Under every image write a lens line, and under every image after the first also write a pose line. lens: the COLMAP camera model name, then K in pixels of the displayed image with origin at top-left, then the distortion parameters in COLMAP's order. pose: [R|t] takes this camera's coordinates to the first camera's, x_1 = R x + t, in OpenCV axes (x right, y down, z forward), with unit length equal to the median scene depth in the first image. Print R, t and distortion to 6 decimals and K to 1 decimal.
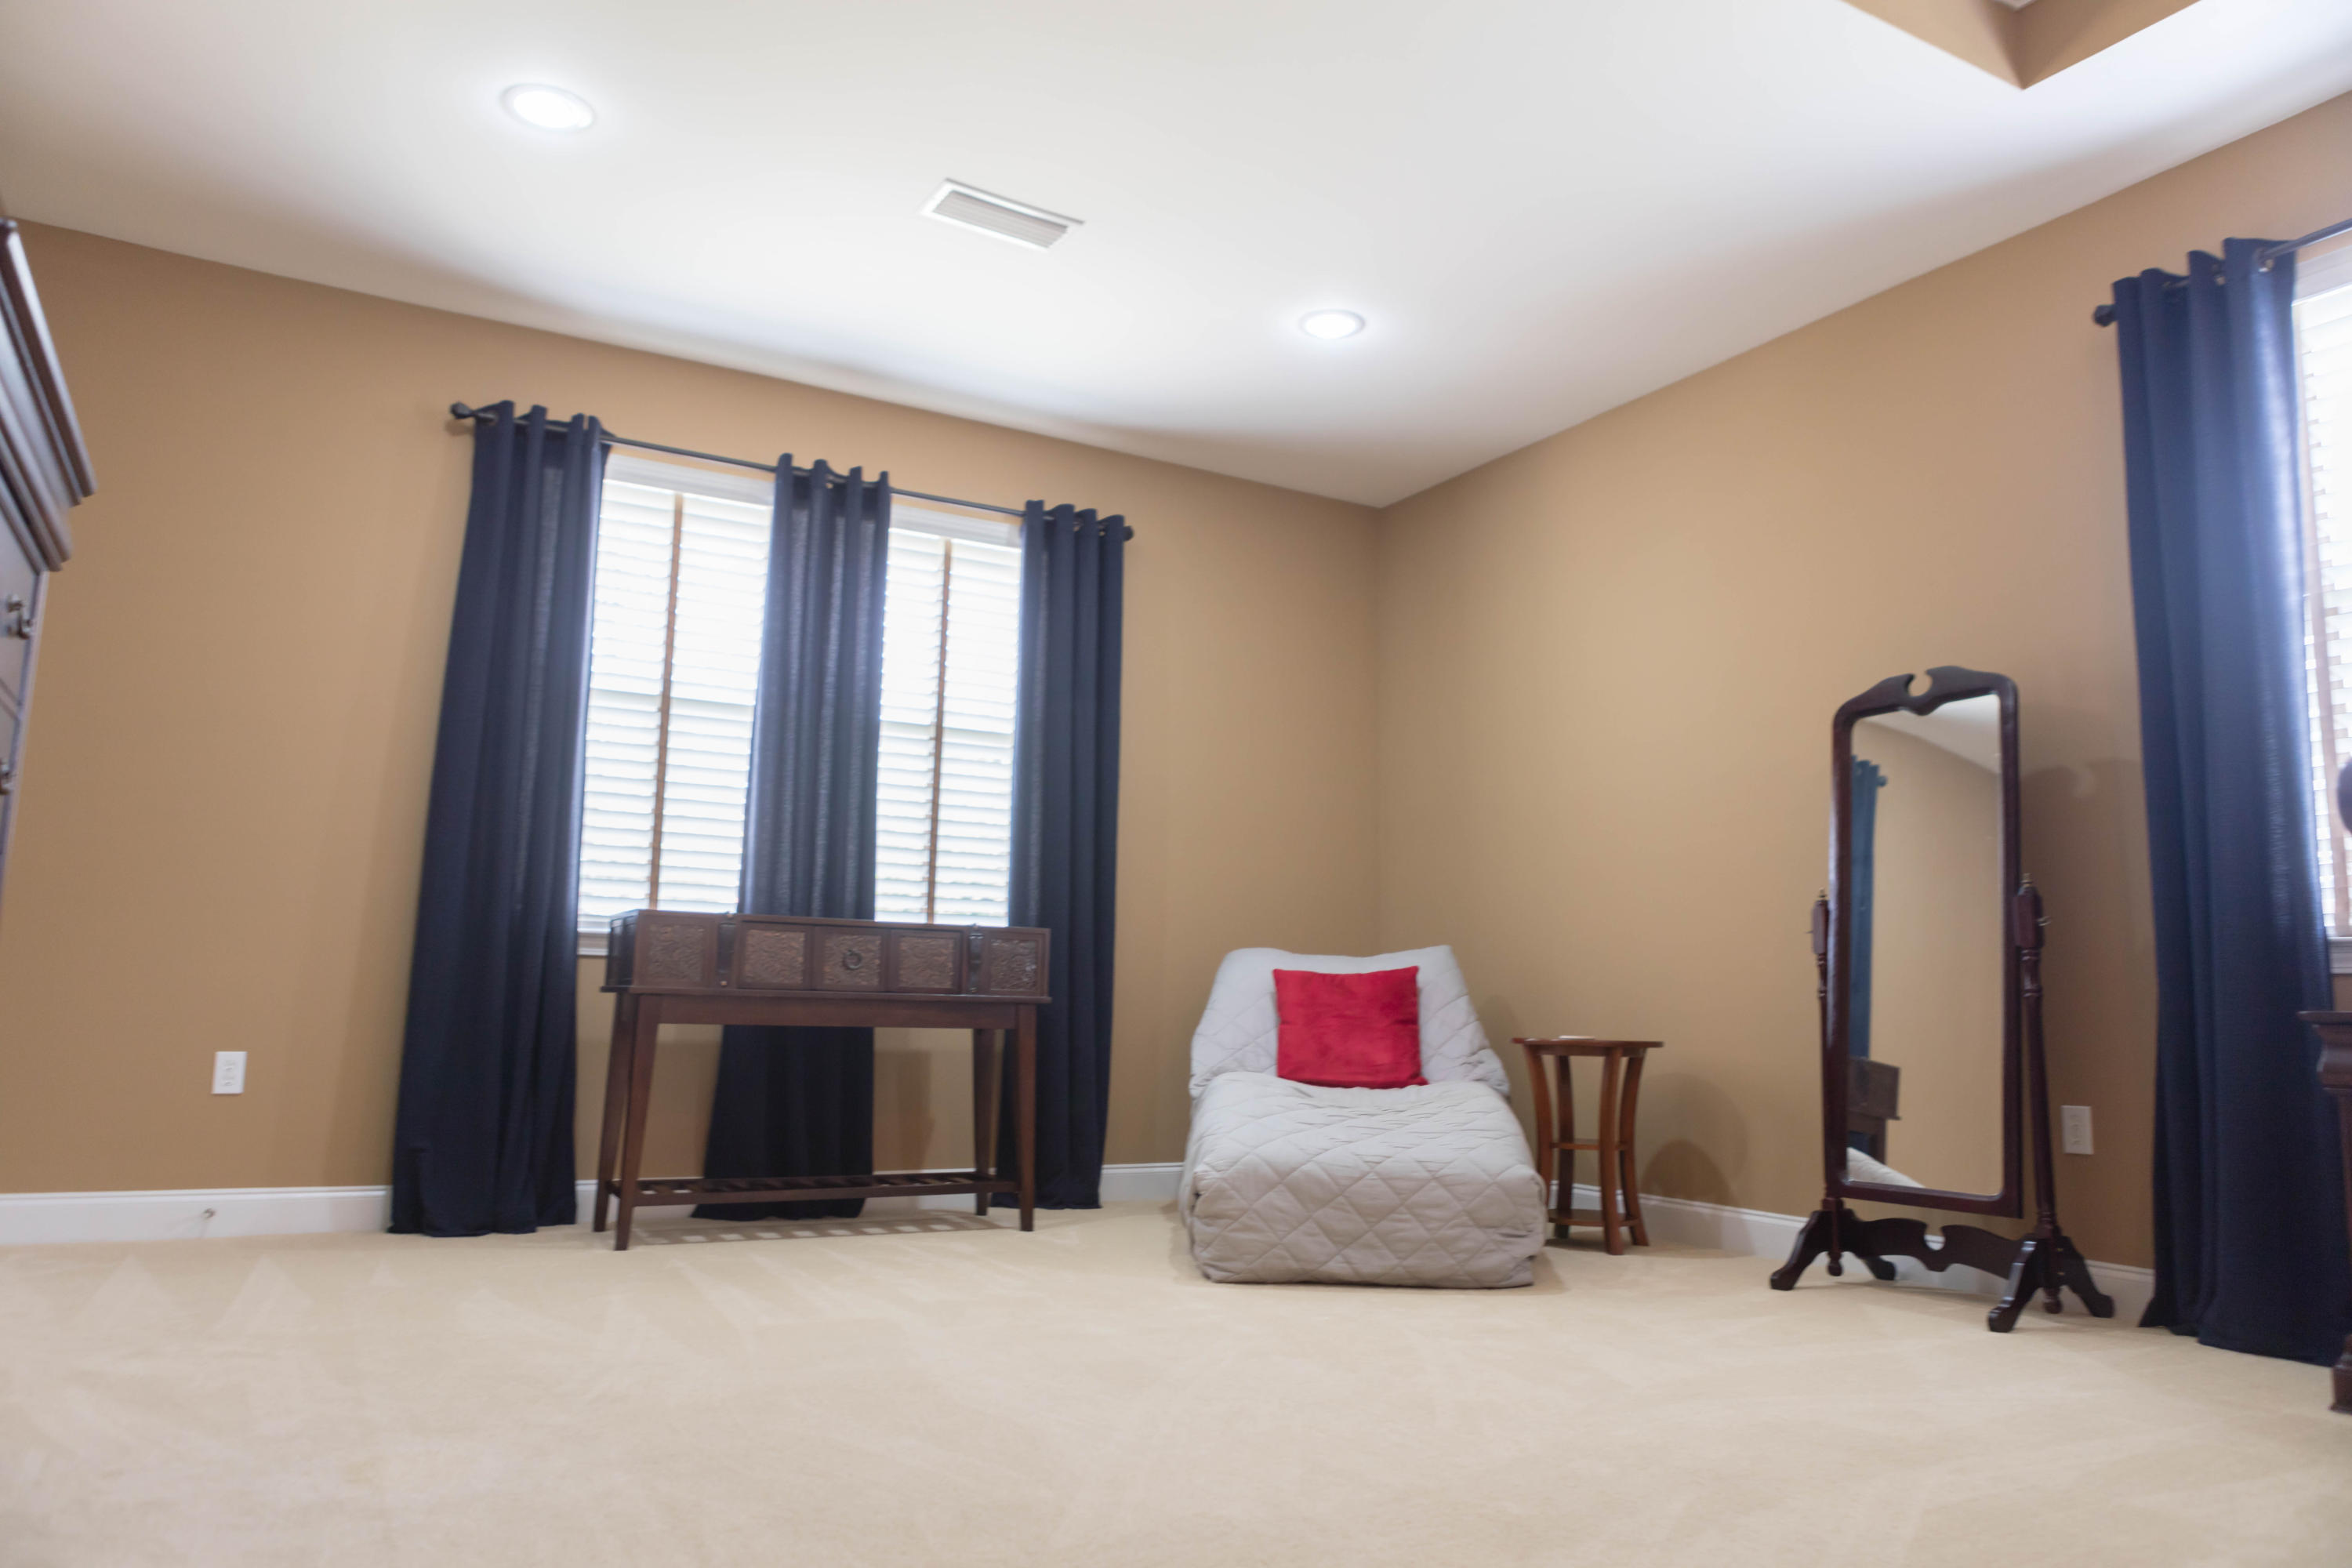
lens RADIAL K [[1582.8, 0, 1176.0], [0, 1582.8, 784.0], [0, 0, 1]] dist [-0.032223, 0.028672]
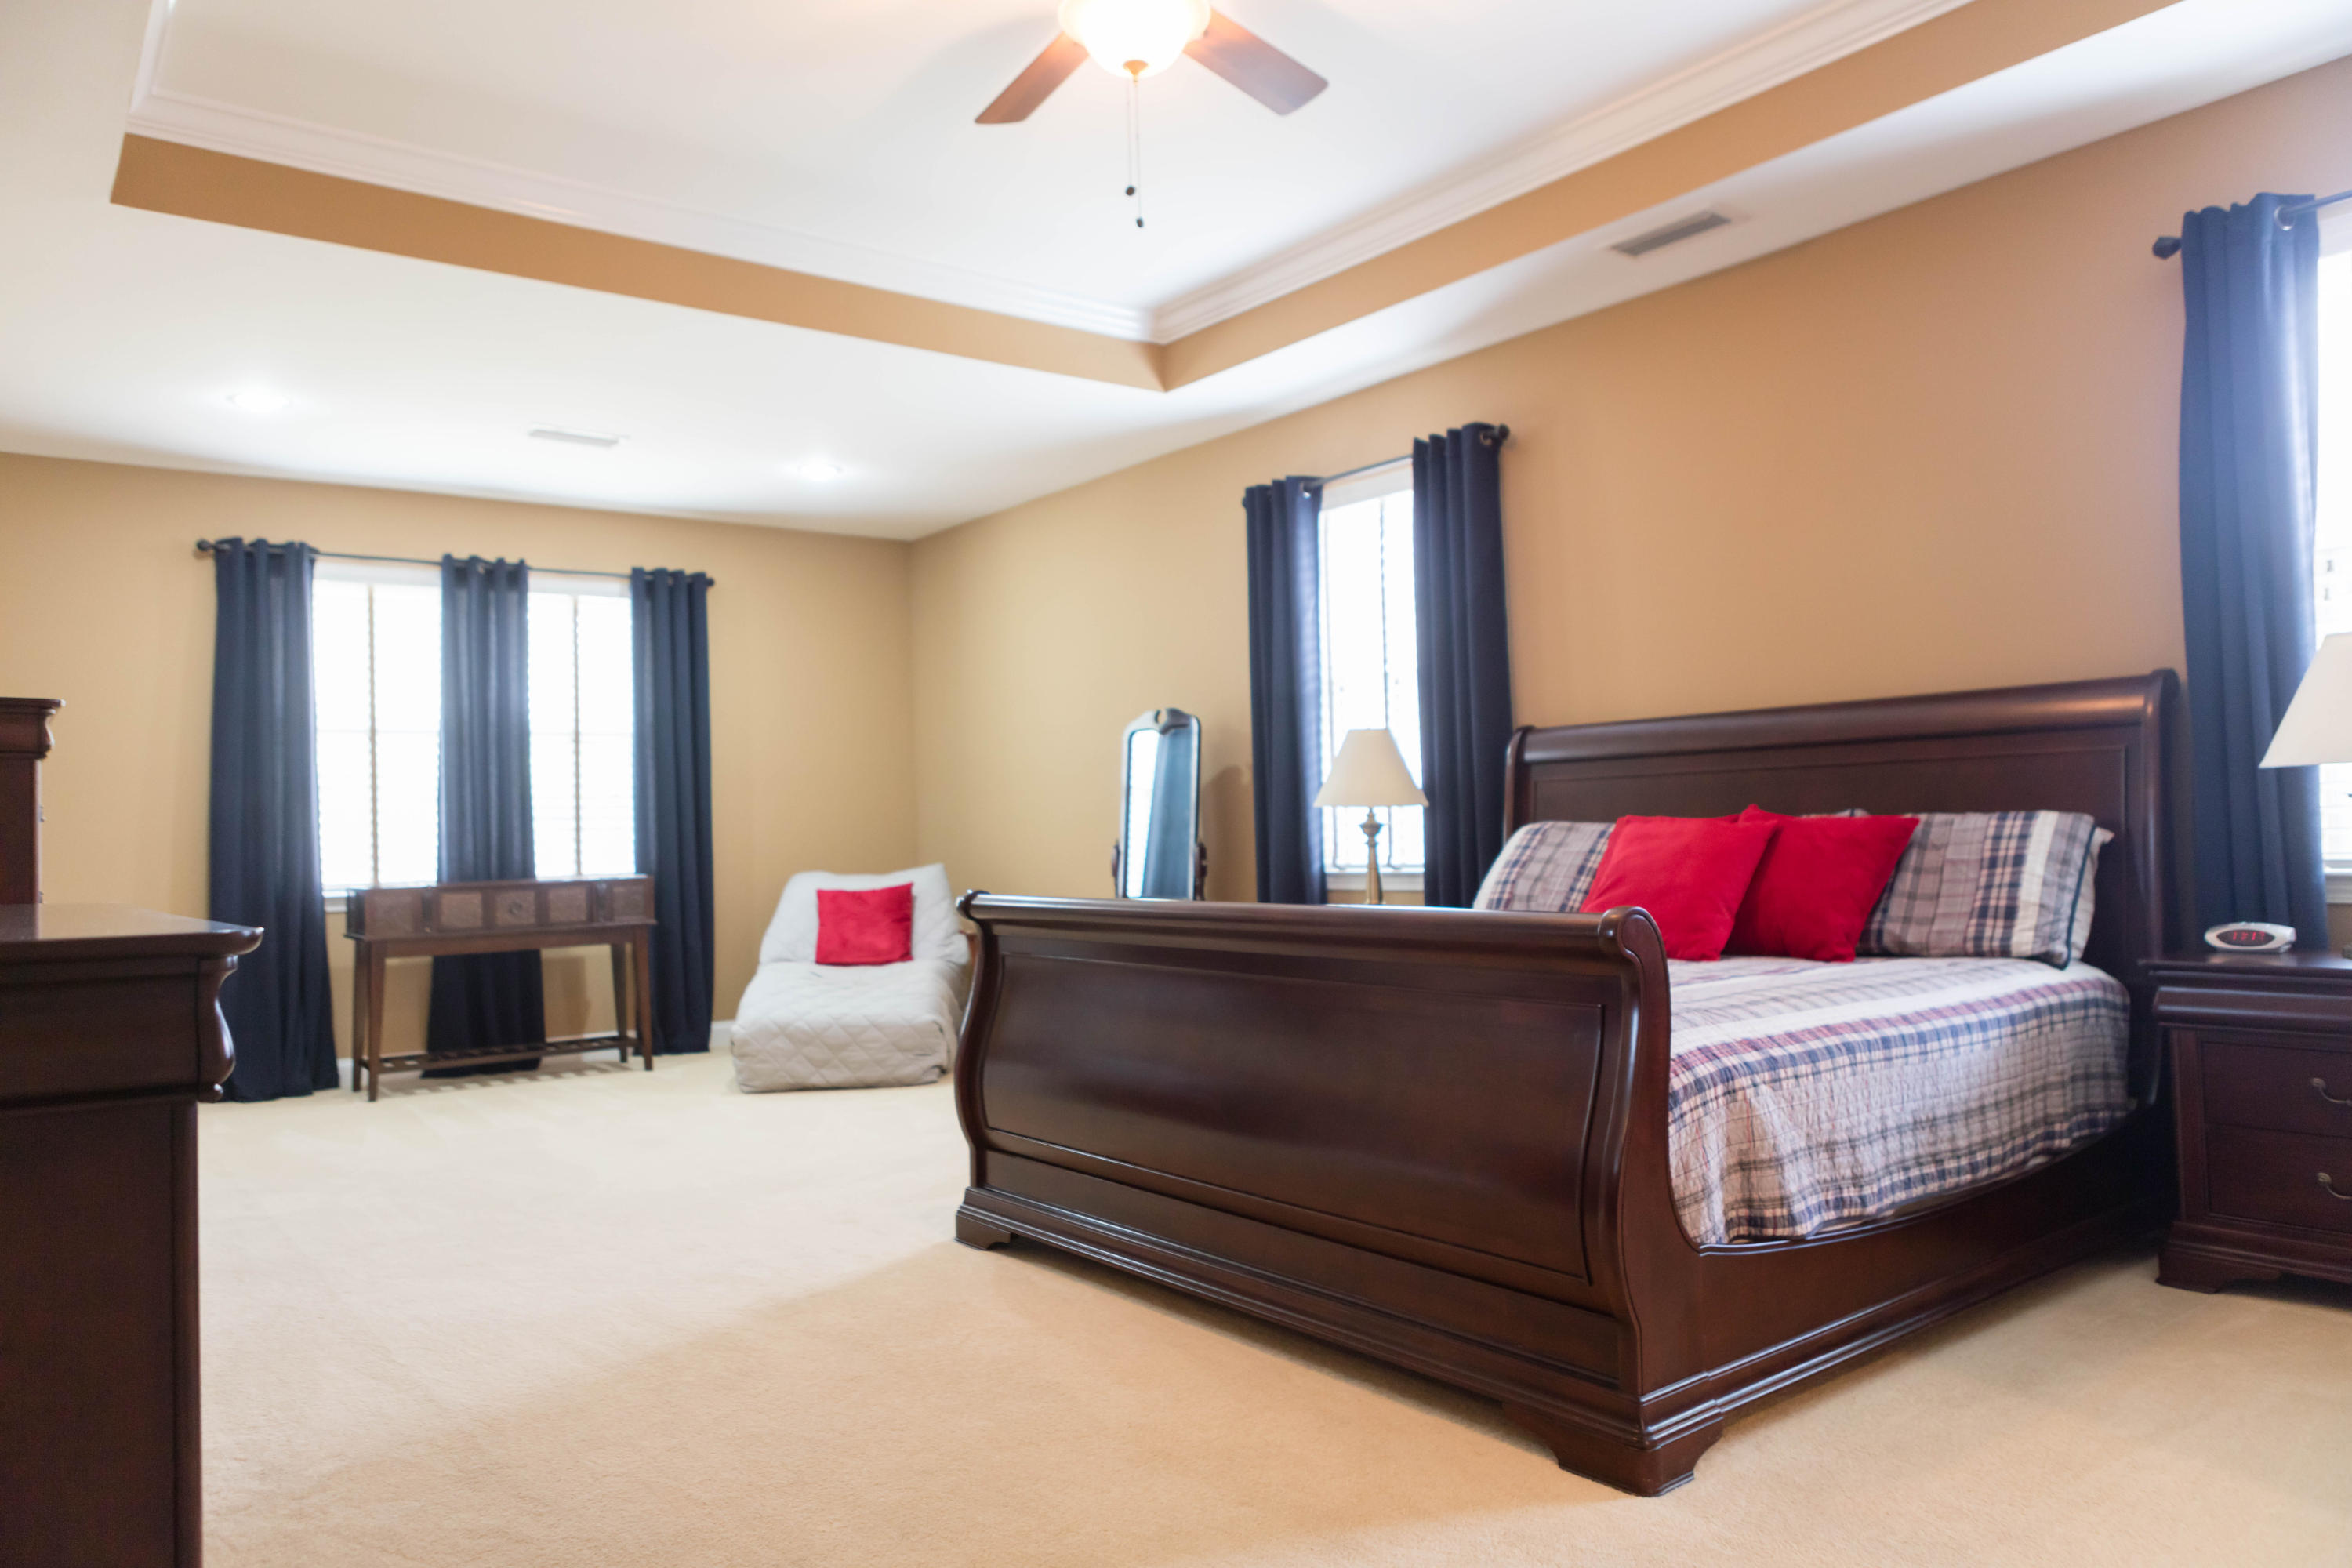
lens RADIAL K [[1582.8, 0, 1176.0], [0, 1582.8, 784.0], [0, 0, 1]] dist [-0.032223, 0.028672]
pose [[0.988146, -0.046020, 0.146454, 0.201118], [0.029270, 0.992988, 0.114537, -0.156900], [-0.150698, -0.108893, 0.982564, -0.562072]]
